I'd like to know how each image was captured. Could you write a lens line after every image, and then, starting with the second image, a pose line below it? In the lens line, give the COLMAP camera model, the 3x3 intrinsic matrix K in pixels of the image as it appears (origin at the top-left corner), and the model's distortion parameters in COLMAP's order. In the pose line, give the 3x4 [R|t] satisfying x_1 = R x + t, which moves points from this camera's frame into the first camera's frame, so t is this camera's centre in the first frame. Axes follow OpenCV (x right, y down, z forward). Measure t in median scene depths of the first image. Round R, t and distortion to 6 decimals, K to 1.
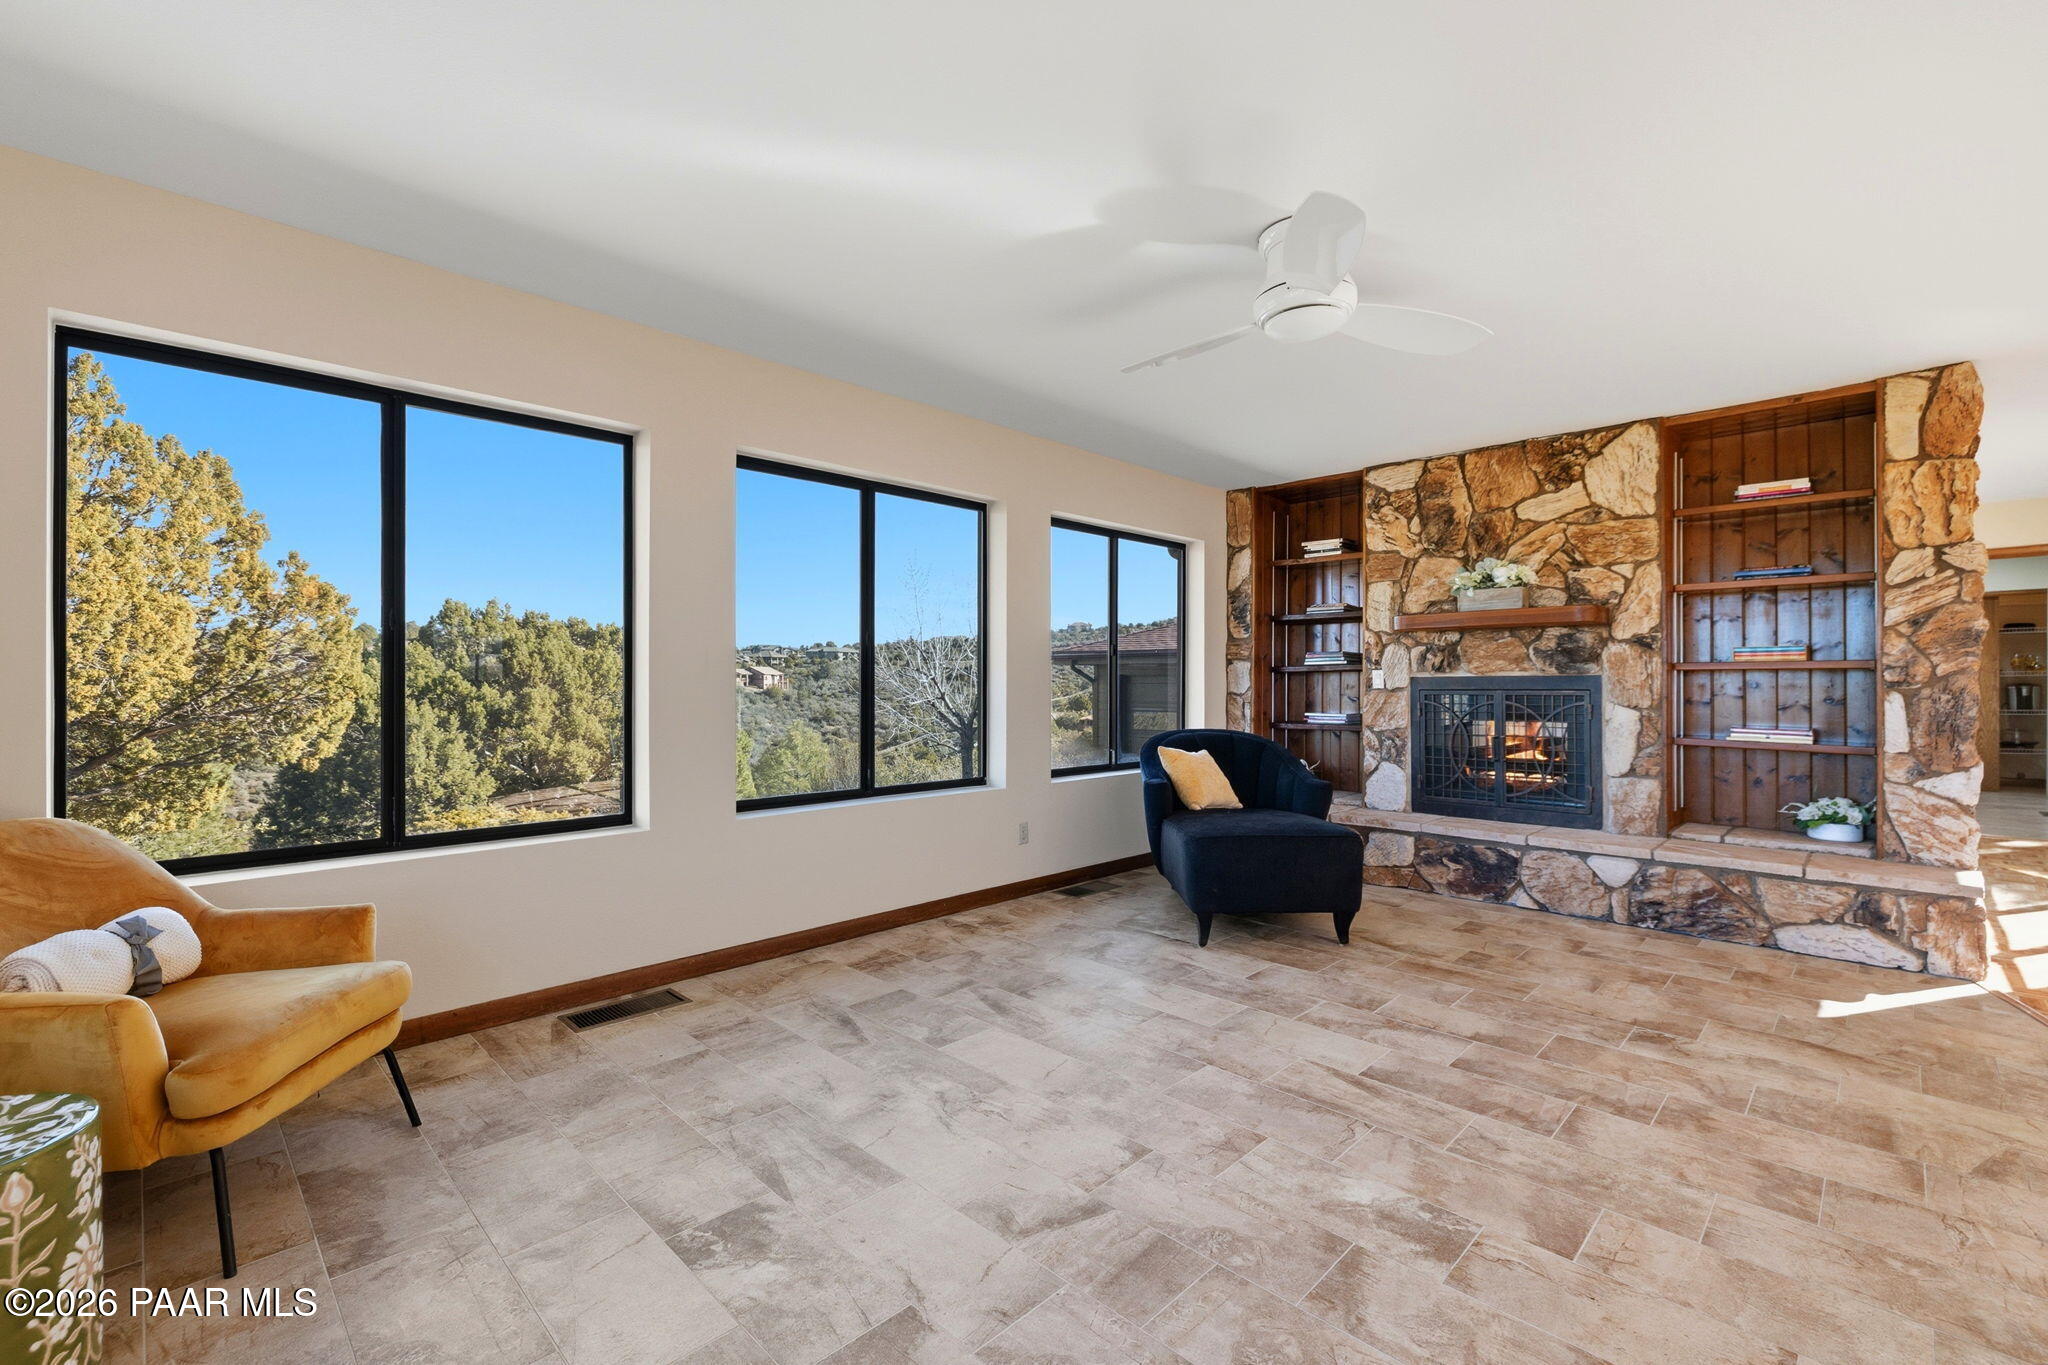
lens RADIAL K [[880.9, 0, 1024.0], [0, 880.9, 682.5], [0, 0, 1]] dist [-0.000983, -0.000512]
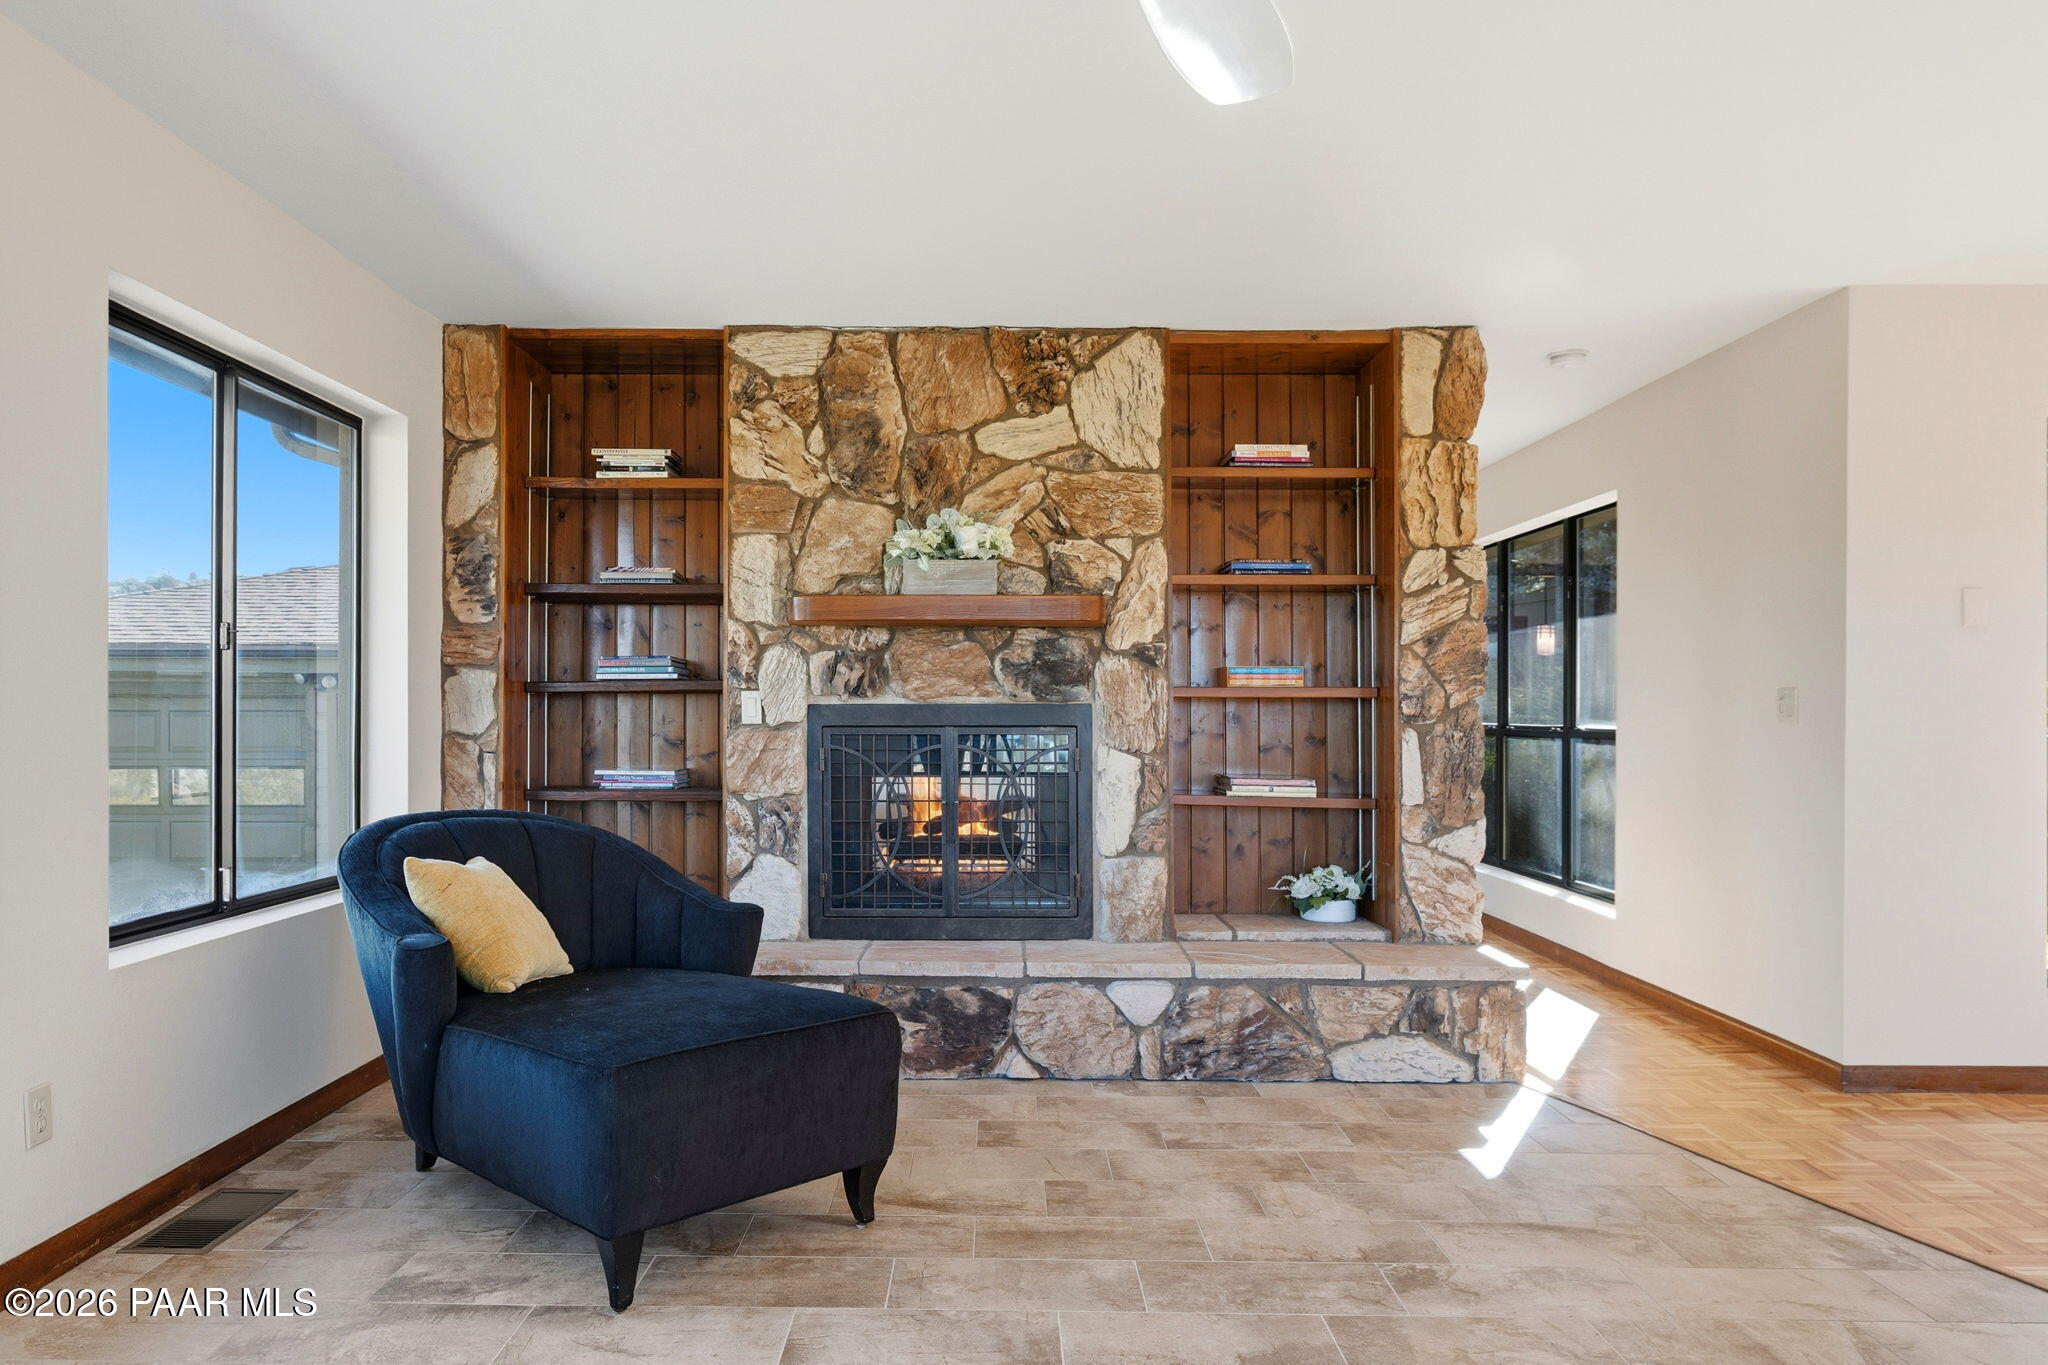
lens RADIAL K [[1384.7, 0, 978.4], [0, 1384.7, 715.1], [0, 0, 1]] dist [-0.006455, -0.000072]
pose [[0.715791, 0.002591, 0.698309, -0.131367], [-0.004541, 0.999989, 0.000945, -0.000479], [-0.698299, -0.003847, 0.715796, 0.322942]]
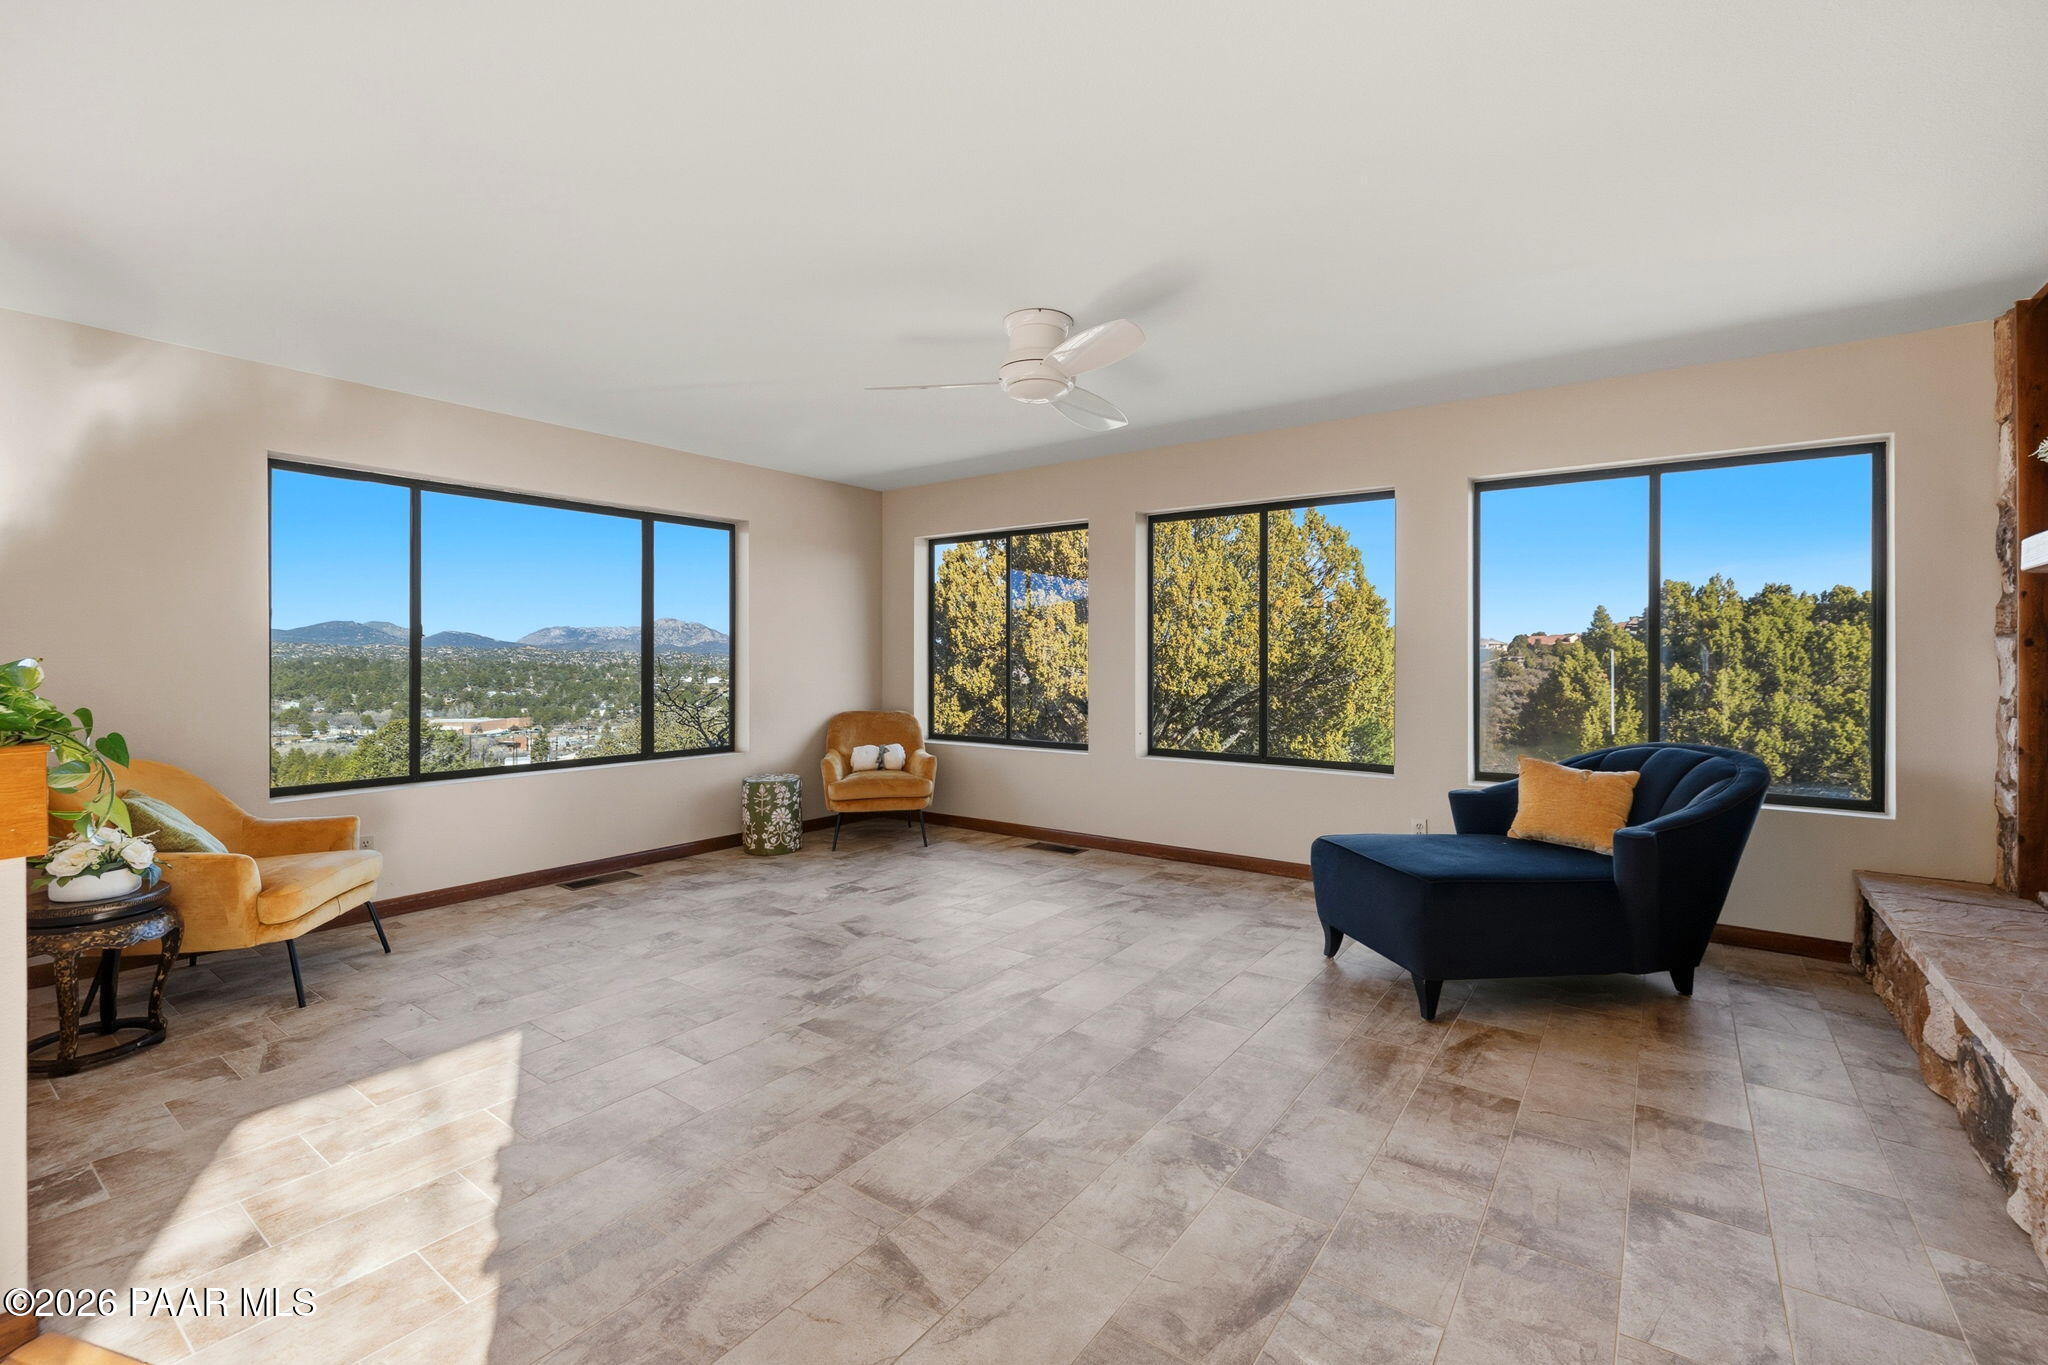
lens RADIAL K [[874.0, 0, 1028.9], [0, 874.0, 668.3], [0, 0, 1]] dist [0.001586, 0.000135]
pose [[0.153271, 0.010536, -0.988128, 0.909549], [-0.001040, 0.999944, 0.010500, -0.014211], [0.988184, -0.000582, 0.153274, 0.463515]]
